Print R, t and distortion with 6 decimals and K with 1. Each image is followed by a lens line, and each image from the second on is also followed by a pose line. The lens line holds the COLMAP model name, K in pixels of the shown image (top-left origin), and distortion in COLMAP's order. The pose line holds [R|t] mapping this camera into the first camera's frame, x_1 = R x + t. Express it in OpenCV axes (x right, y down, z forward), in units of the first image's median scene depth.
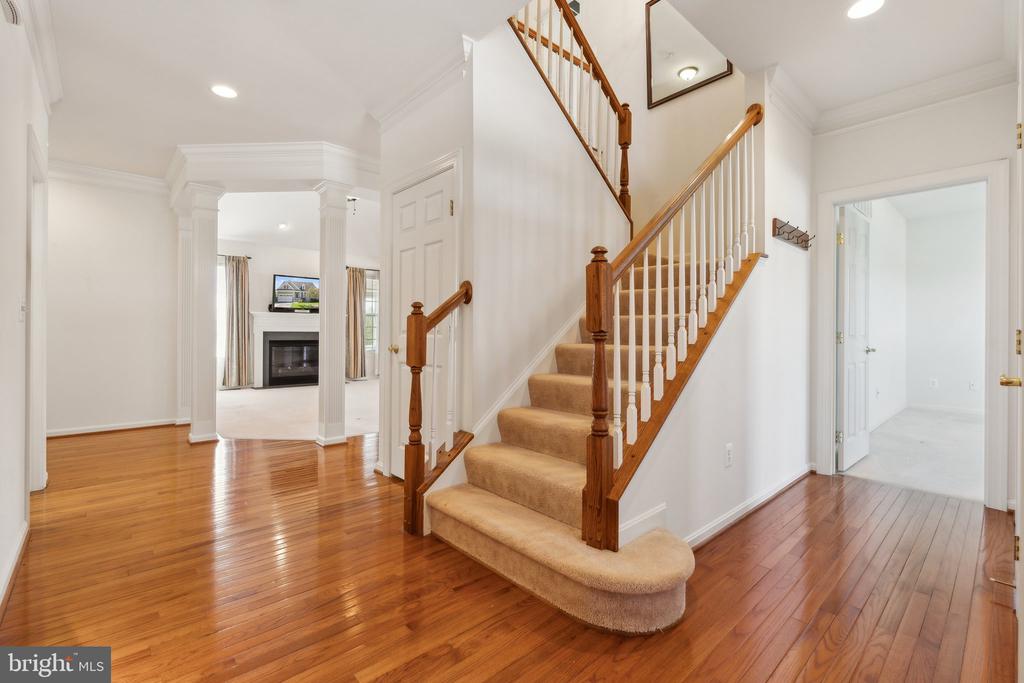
lens RADIAL K [[460.5, 0, 506.3], [0, 460.5, 330.3], [0, 0, 1]] dist [-0.004019, -0.000224]
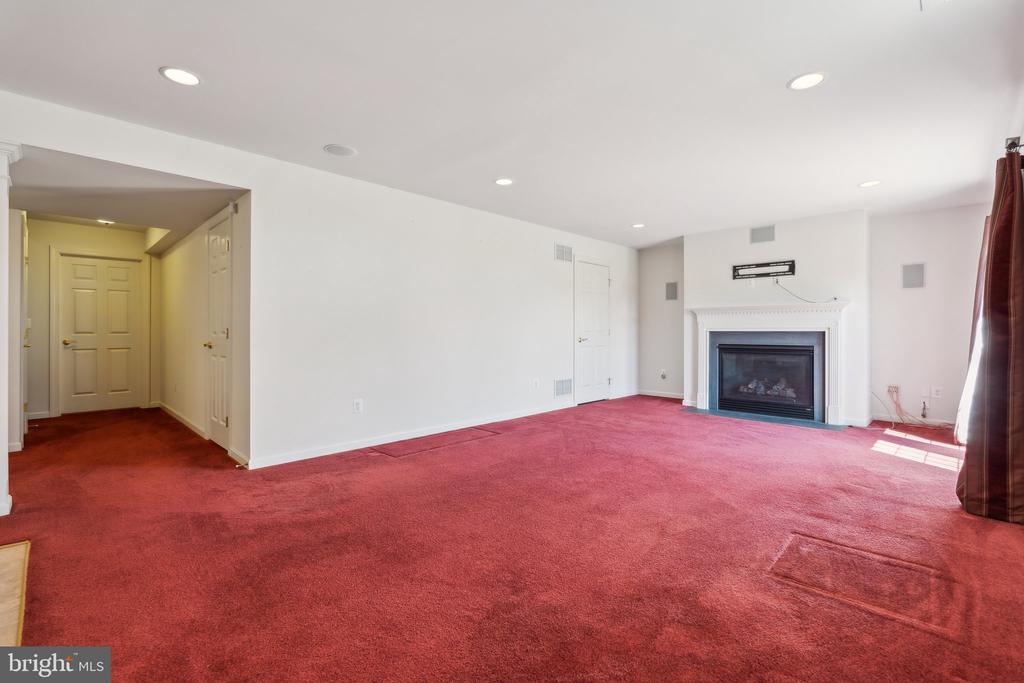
lens RADIAL K [[460.5, 0, 514.5], [0, 460.5, 336.8], [0, 0, 1]] dist [-0.004019, -0.000224]
pose [[0.046960, 0.008797, -0.998858, 0.165989], [0.006895, 0.999935, 0.009131, 0.002140], [0.998873, -0.007316, 0.046896, 0.658599]]
